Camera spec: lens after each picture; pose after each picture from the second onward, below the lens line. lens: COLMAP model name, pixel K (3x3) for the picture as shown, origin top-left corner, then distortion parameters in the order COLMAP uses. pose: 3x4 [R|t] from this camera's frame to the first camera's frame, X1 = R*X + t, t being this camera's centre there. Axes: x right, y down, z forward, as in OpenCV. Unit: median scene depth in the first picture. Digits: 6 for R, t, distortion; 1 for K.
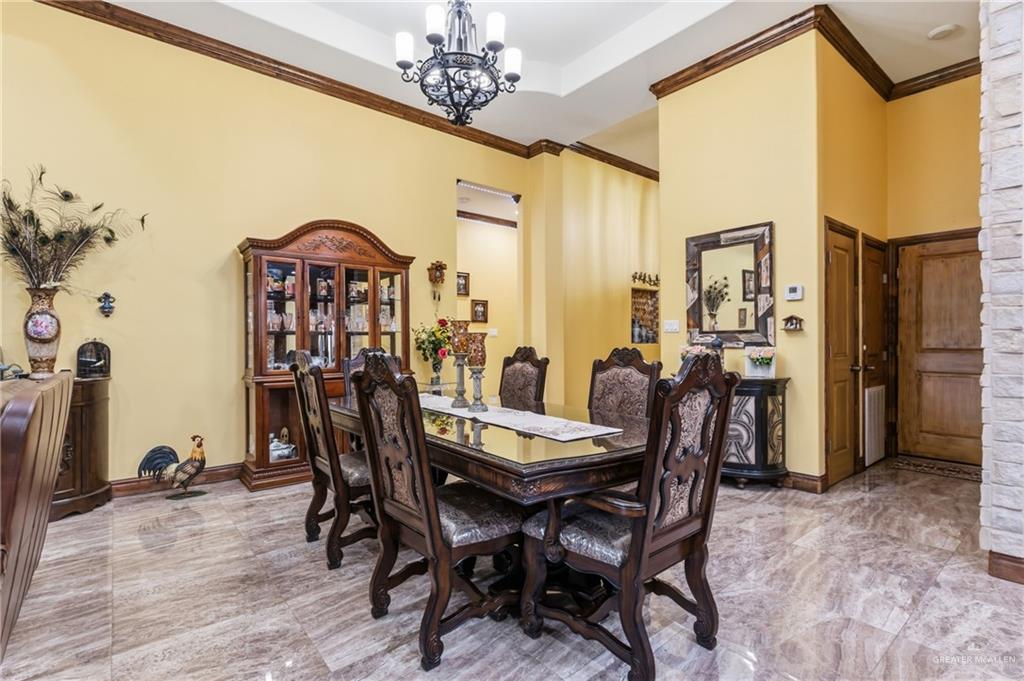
lens RADIAL K [[478.9, 0, 512.0], [0, 478.9, 340.5], [0, 0, 1]] dist [0.000277, 0.000170]
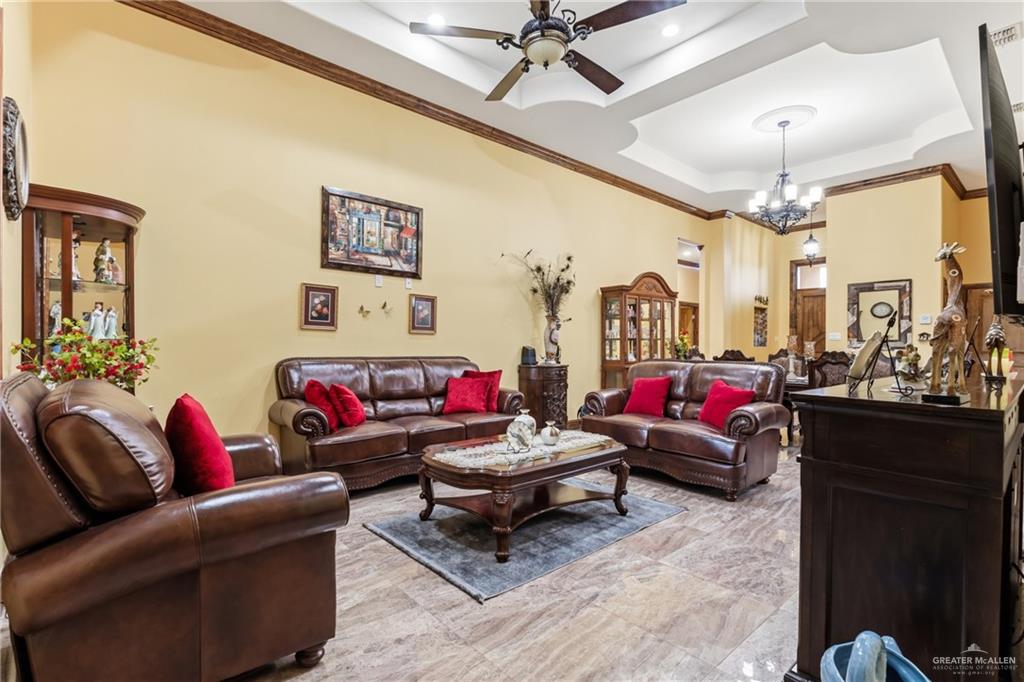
lens RADIAL K [[473.3, 0, 510.2], [0, 473.3, 344.1], [0, 0, 1]] dist [-0.000309, -0.000436]
pose [[0.999288, 0.007028, 0.037057, -0.922198], [-0.007238, 0.999959, 0.005531, -0.006016], [-0.037017, -0.005795, 0.999298, -0.637678]]
